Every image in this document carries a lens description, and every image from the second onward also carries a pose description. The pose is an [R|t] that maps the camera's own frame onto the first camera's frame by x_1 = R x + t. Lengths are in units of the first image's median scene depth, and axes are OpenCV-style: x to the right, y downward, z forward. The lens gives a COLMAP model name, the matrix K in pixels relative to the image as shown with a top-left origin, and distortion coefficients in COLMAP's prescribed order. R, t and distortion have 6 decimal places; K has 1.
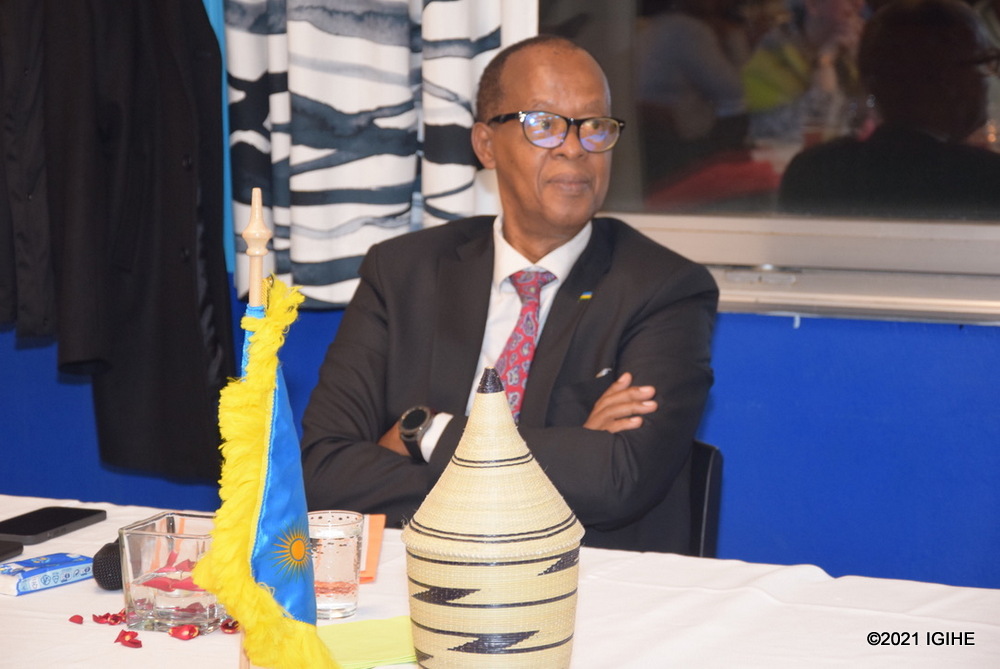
lens RADIAL K [[3203.8, 0, 500.0], [0, 3203.8, 334.5], [0, 0, 1]] dist [0.835475, 2.105045]
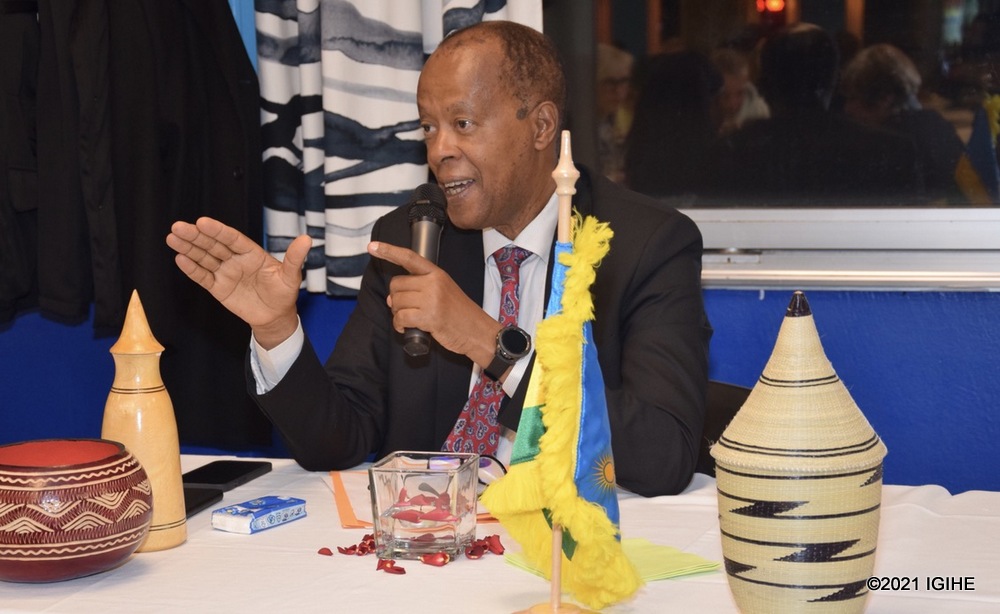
lens RADIAL K [[2365.9, 0, 500.0], [0, 2365.9, 307.0], [0, 0, 1]] dist [0.410442, -0.103108]
pose [[0.989273, -0.027598, 0.143451, -0.128984], [0.031379, 0.999215, -0.024163, 0.018724], [-0.142672, 0.028405, 0.989362, 0.144129]]
